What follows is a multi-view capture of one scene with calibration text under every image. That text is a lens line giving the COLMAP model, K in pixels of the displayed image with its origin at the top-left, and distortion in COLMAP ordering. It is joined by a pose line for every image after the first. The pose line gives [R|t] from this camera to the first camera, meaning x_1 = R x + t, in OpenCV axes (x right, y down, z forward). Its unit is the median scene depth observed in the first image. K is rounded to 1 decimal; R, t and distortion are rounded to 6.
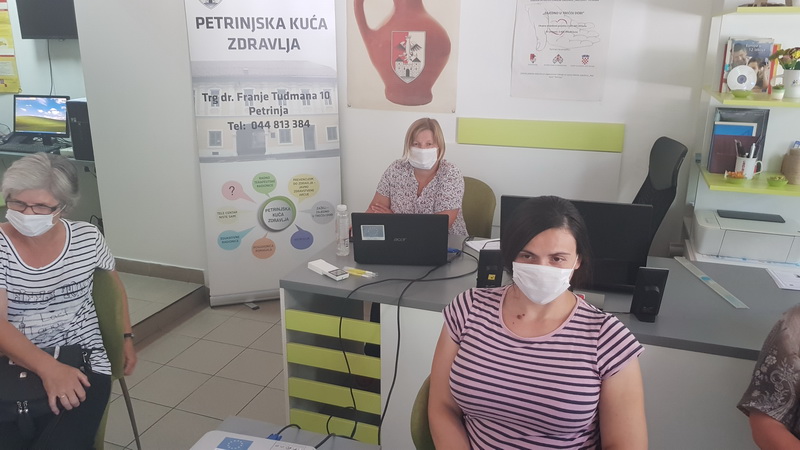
lens RADIAL K [[636.2, 0, 400.0], [0, 636.2, 225.0], [0, 0, 1]] dist [0.102980, -0.157369]
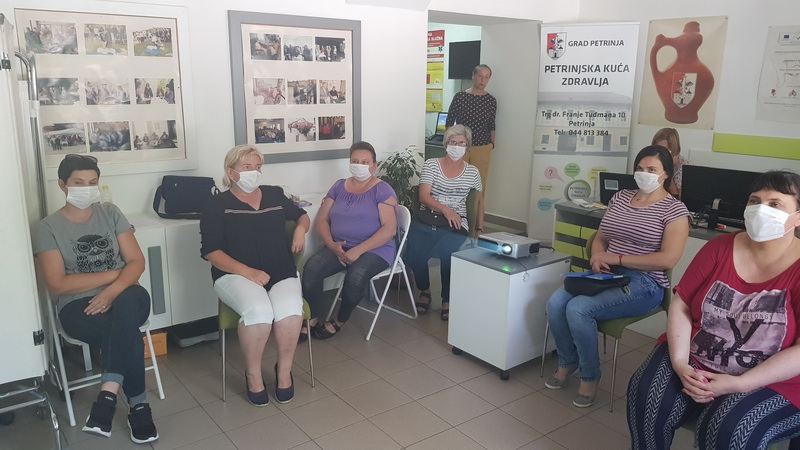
lens RADIAL K [[636.2, 0, 400.0], [0, 636.2, 225.0], [0, 0, 1]] dist [0.102980, -0.157369]
pose [[0.844001, 0.126491, -0.521212, 0.271013], [-0.157764, 0.987350, -0.015852, 0.161991], [0.512614, 0.095607, 0.853280, -0.543173]]
